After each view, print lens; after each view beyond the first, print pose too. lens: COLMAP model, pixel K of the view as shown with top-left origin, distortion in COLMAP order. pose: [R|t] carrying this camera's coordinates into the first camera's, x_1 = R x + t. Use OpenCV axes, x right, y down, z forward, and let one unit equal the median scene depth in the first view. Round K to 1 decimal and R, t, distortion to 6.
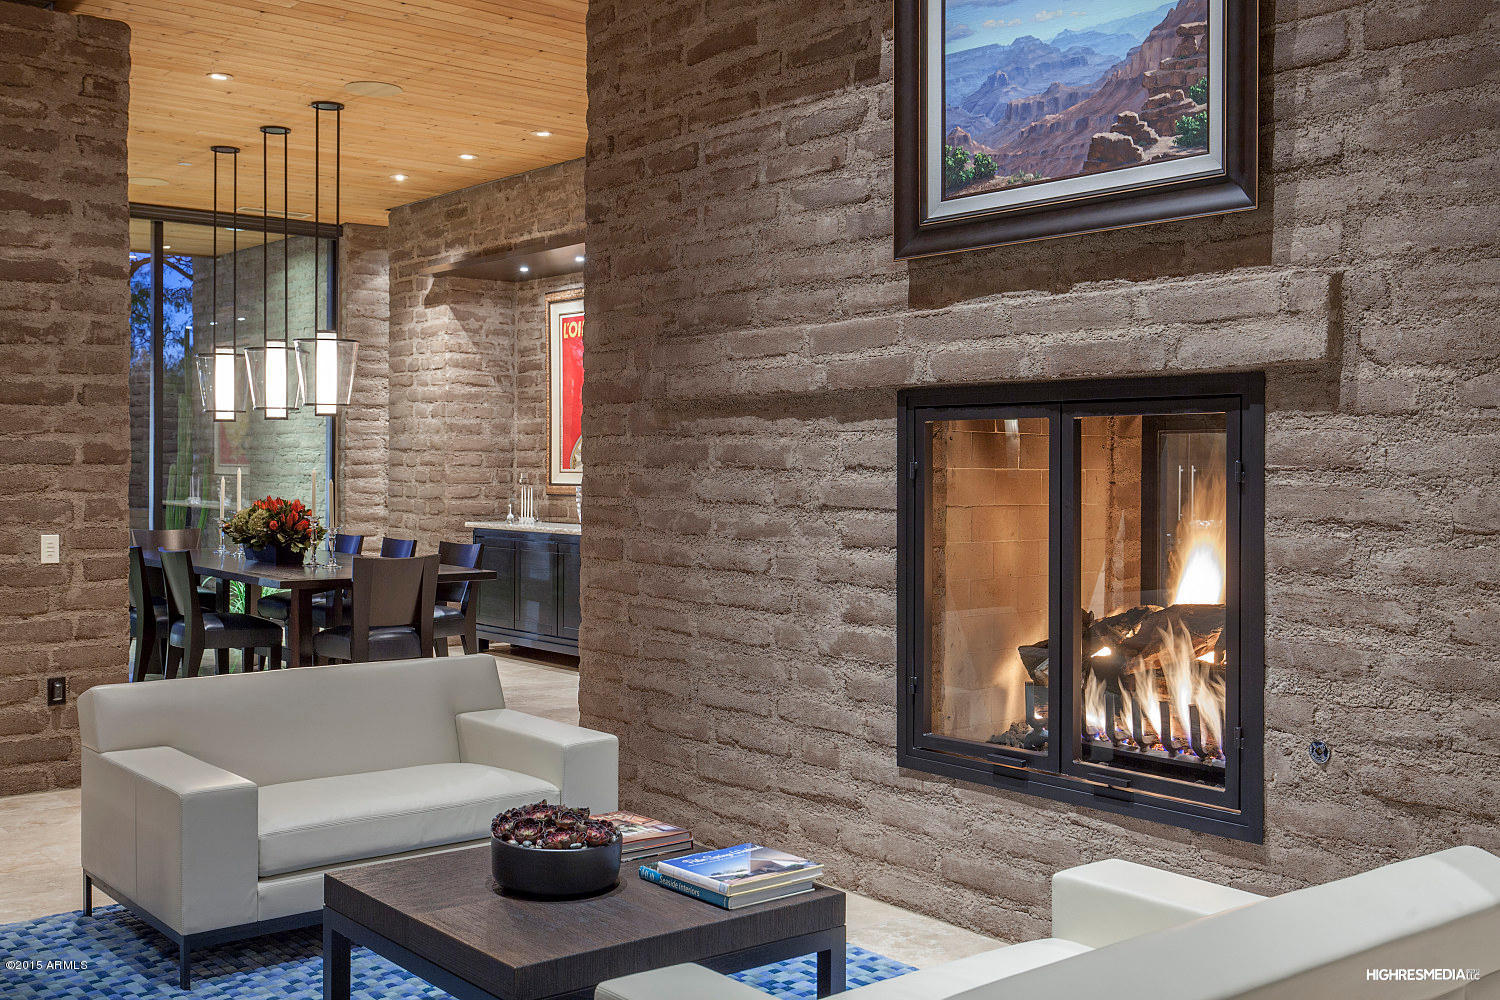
lens RADIAL K [[1573.2, 0, 746.0], [0, 1573.2, 488.1], [0, 0, 1]] dist [0.005390, 0.000000]
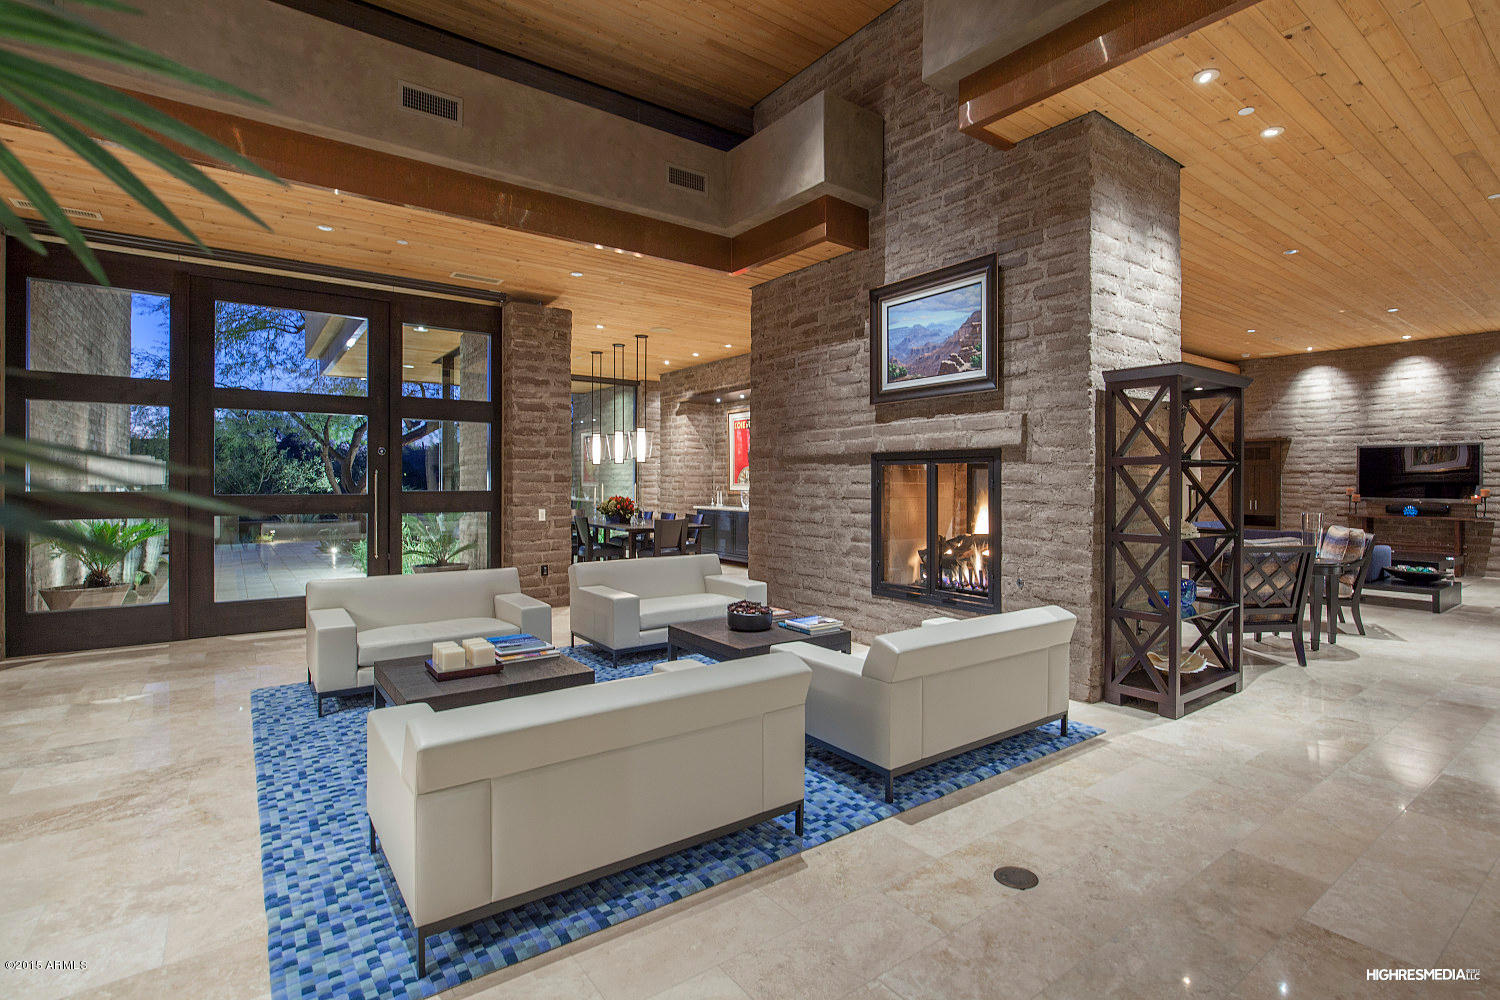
lens RADIAL K [[748.1, 0, 764.8], [0, 748.1, 492.9], [0, 0, 1]] dist [-0.021883, 0.003670]
pose [[0.998305, -0.001786, -0.058171, -0.010001], [0.001802, 0.999998, 0.000225, 0.003509], [0.058170, -0.000329, 0.998307, -0.263351]]
